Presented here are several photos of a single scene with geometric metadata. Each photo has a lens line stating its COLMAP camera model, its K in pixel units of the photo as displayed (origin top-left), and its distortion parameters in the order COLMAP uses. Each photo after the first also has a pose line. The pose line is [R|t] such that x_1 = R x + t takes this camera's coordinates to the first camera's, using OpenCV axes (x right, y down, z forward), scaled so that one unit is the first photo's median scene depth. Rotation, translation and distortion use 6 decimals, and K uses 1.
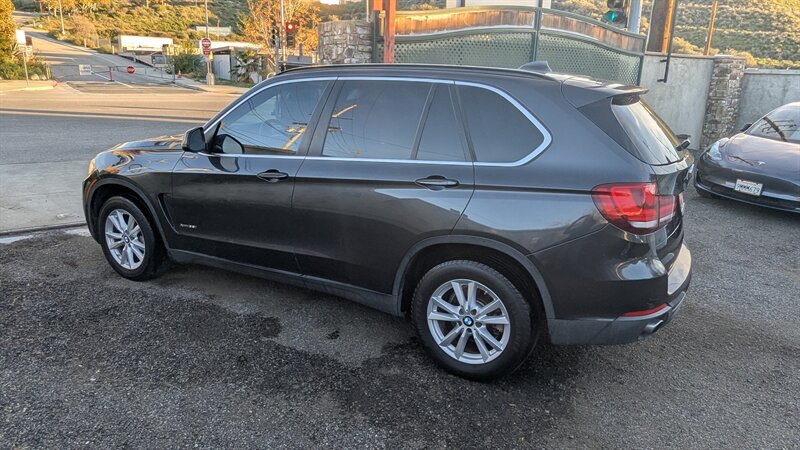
lens RADIAL K [[561.5, 0, 396.2], [0, 561.5, 225.0], [0, 0, 1]] dist [0.003908, -0.006827]
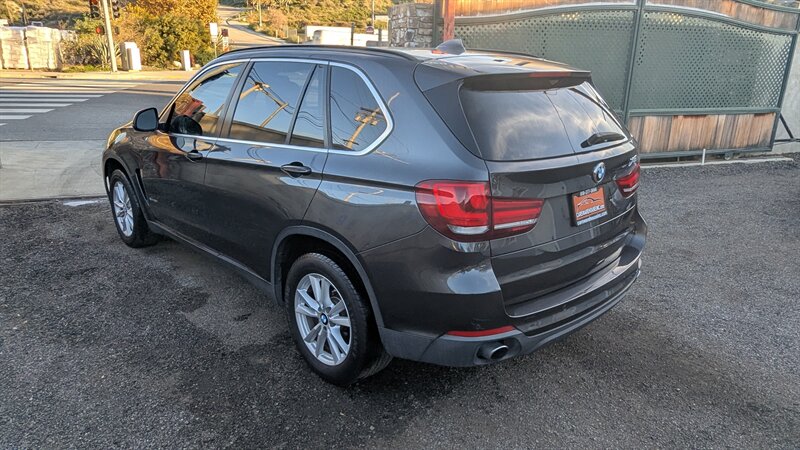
lens RADIAL K [[561.5, 0, 397.2], [0, 561.5, 225.4], [0, 0, 1]] dist [0.003908, -0.006827]
pose [[0.954432, 0.077560, -0.288173, 0.205904], [-0.071073, 0.996928, 0.032923, -0.010011], [0.289841, -0.010942, 0.957012, 0.056178]]
